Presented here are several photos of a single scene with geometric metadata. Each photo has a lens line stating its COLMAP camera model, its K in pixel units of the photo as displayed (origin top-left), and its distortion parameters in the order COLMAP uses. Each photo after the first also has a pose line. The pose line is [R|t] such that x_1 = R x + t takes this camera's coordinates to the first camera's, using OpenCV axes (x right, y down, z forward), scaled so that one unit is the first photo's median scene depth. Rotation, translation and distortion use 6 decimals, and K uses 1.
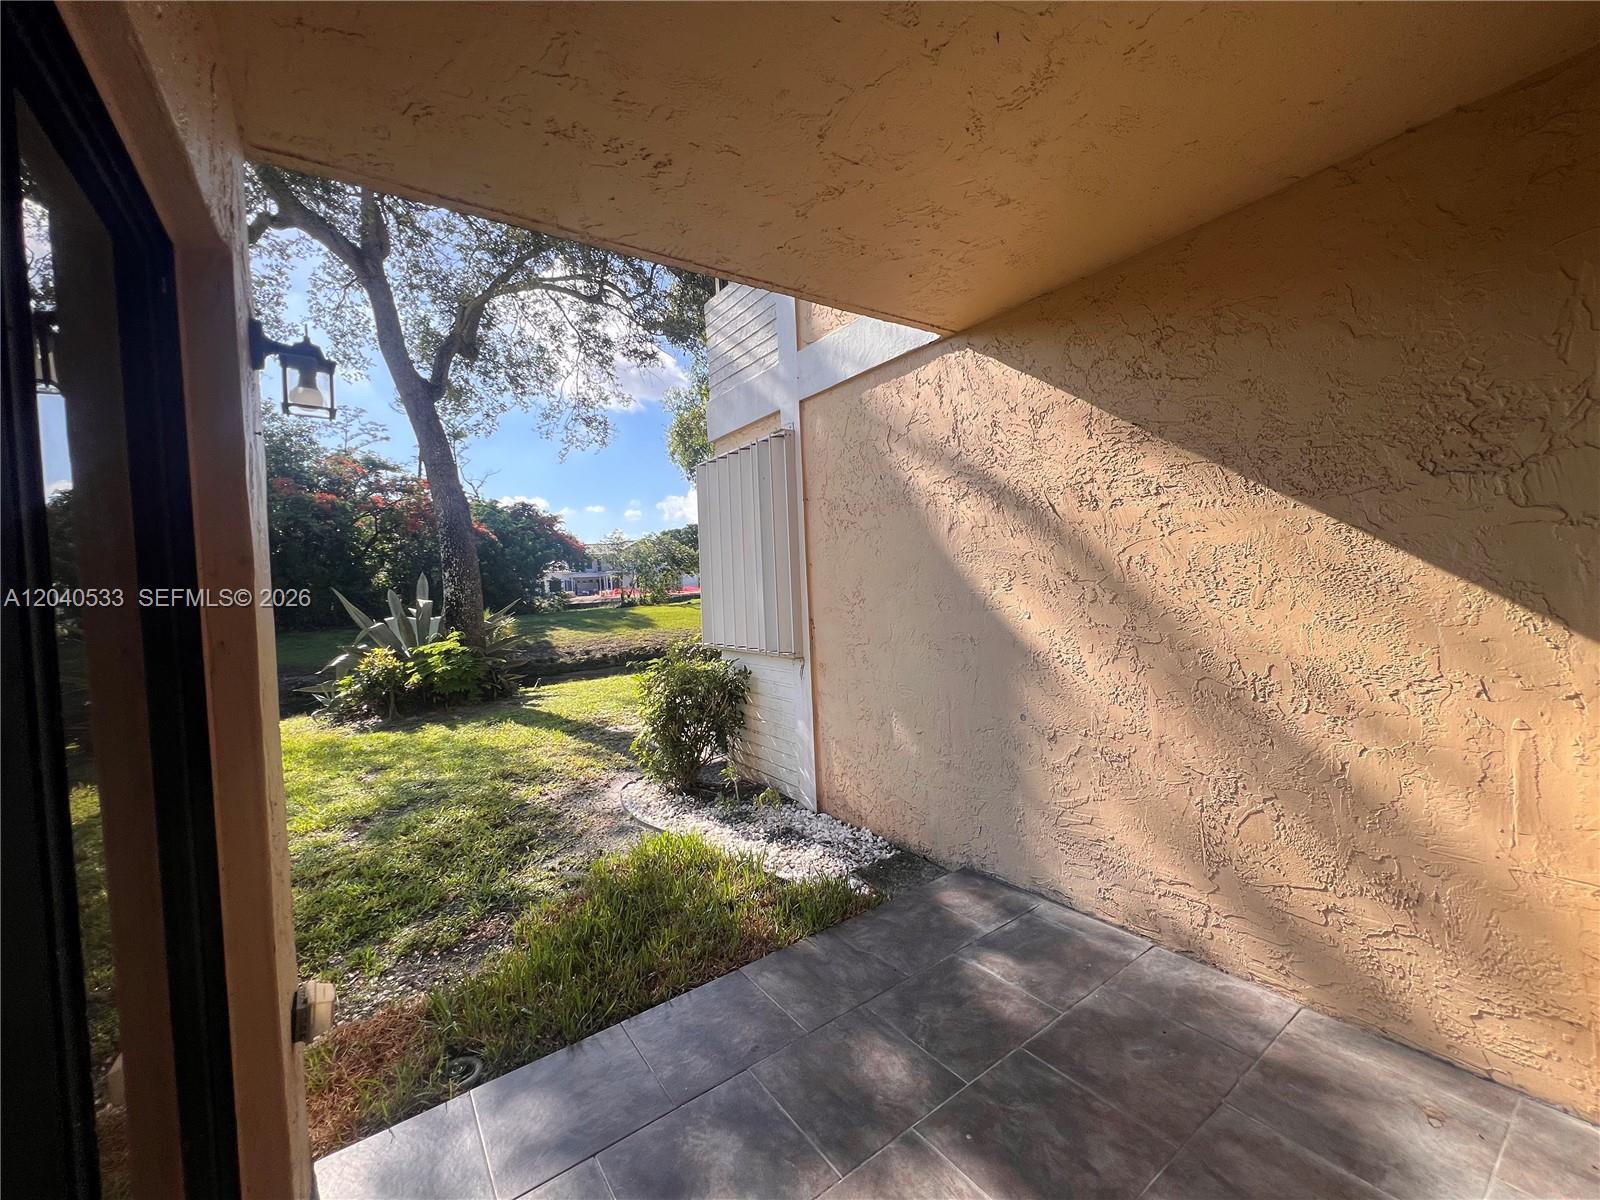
lens RADIAL K [[640.5, 0, 788.5], [0, 640.5, 607.0], [0, 0, 1]] dist [-0.002960, 0.001101]
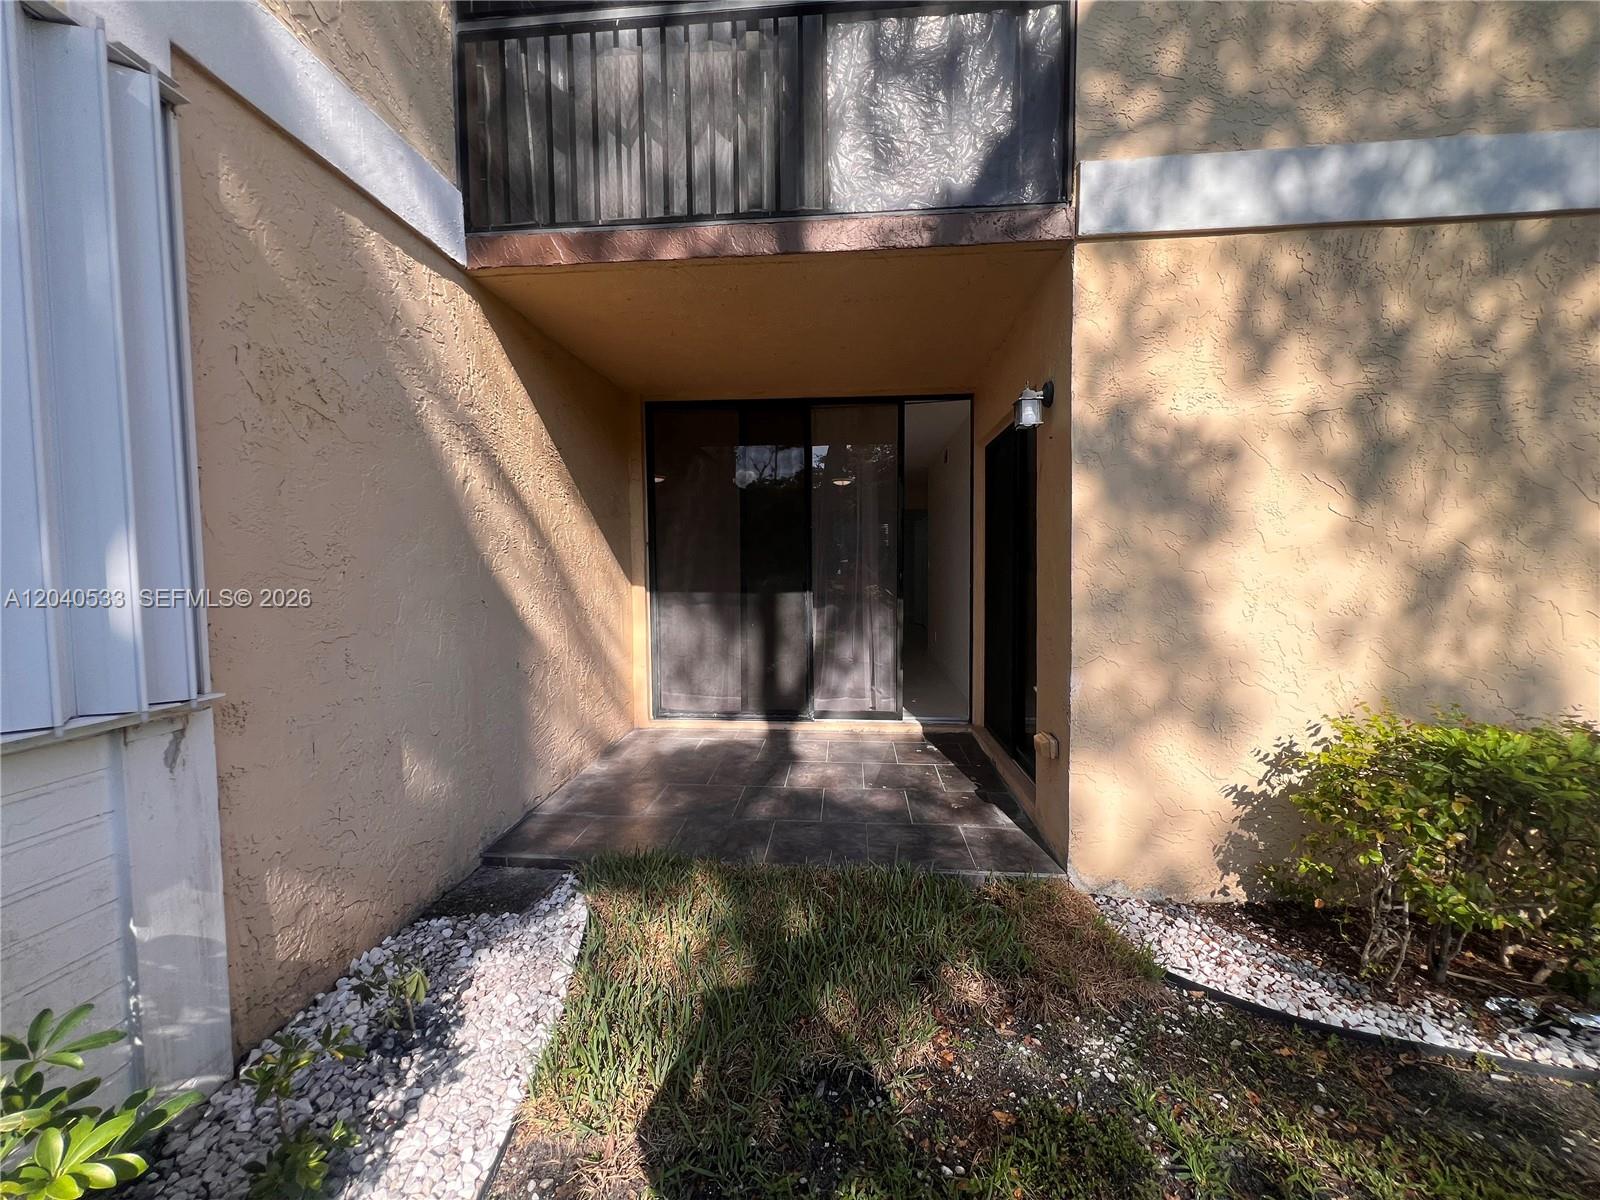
lens RADIAL K [[640.5, 0, 797.6], [0, 640.5, 598.1], [0, 0, 1]] dist [-0.002960, 0.001101]
pose [[-0.768730, 0.023473, 0.639143, -1.145649], [0.074016, 0.995877, 0.052450, 0.048030], [-0.635277, 0.087627, -0.767297, 2.407304]]
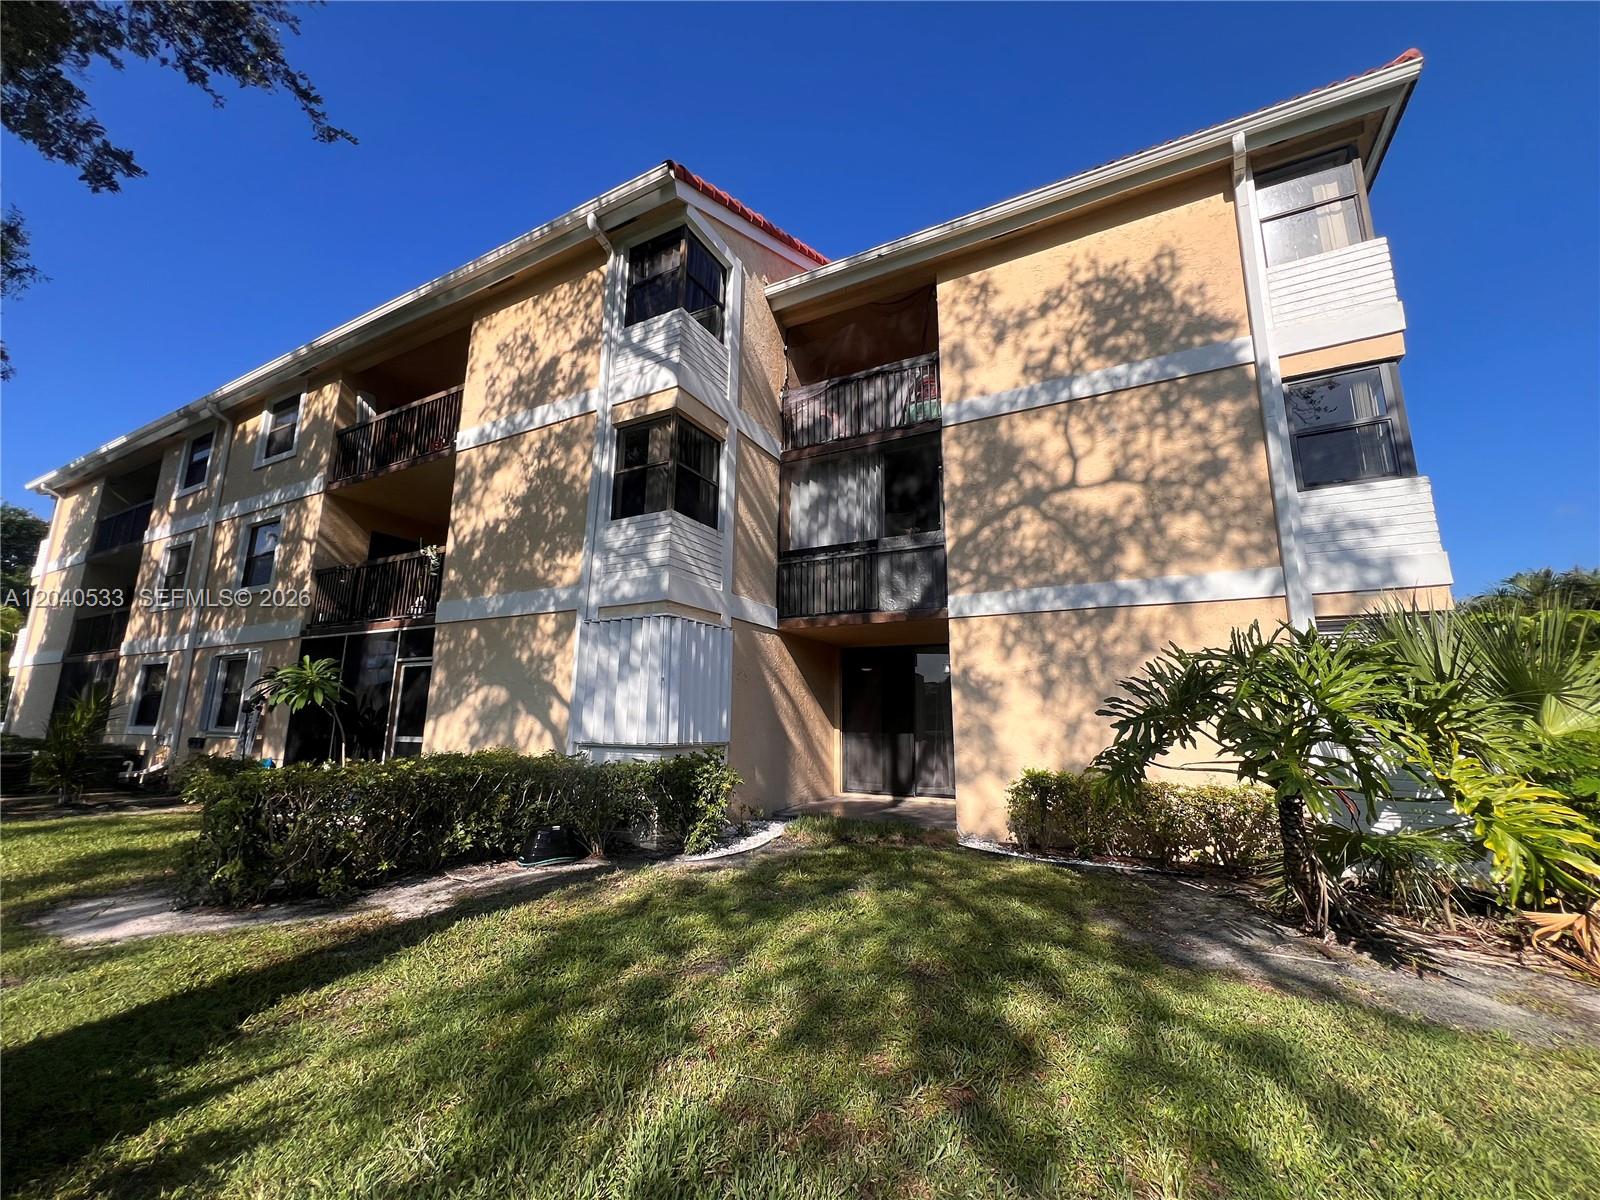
lens RADIAL K [[640.5, 0, 802.6], [0, 640.5, 599.6], [0, 0, 1]] dist [-0.002960, 0.001101]
pose [[-0.465232, 0.214938, 0.858697, -4.111812], [0.049163, 0.974849, -0.217376, 0.192261], [-0.883823, -0.058914, -0.464098, 3.875238]]
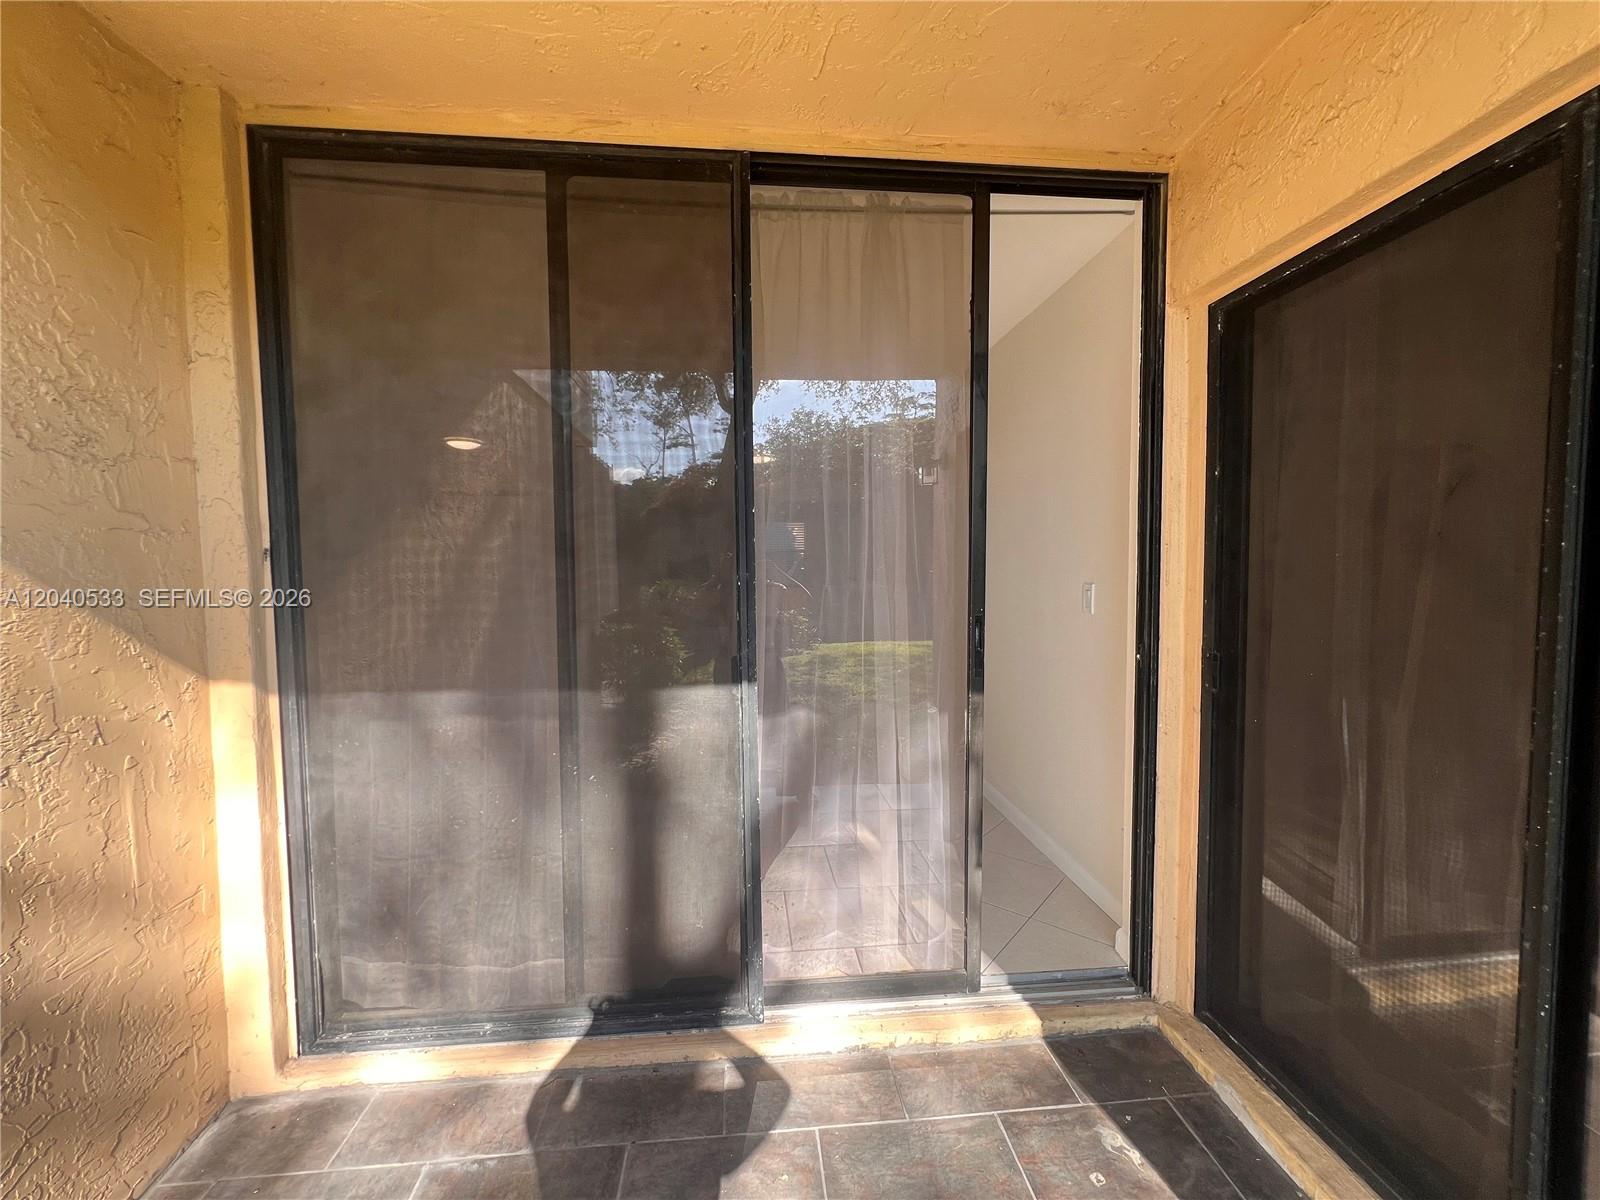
lens RADIAL K [[640.5, 0, 798.5], [0, 640.5, 597.7], [0, 0, 1]] dist [-0.002960, 0.001101]
pose [[-0.866587, 0.032537, 0.497964, -0.071532], [0.073627, 0.995288, 0.063100, -0.023556], [-0.493564, 0.091345, -0.864899, 1.169076]]
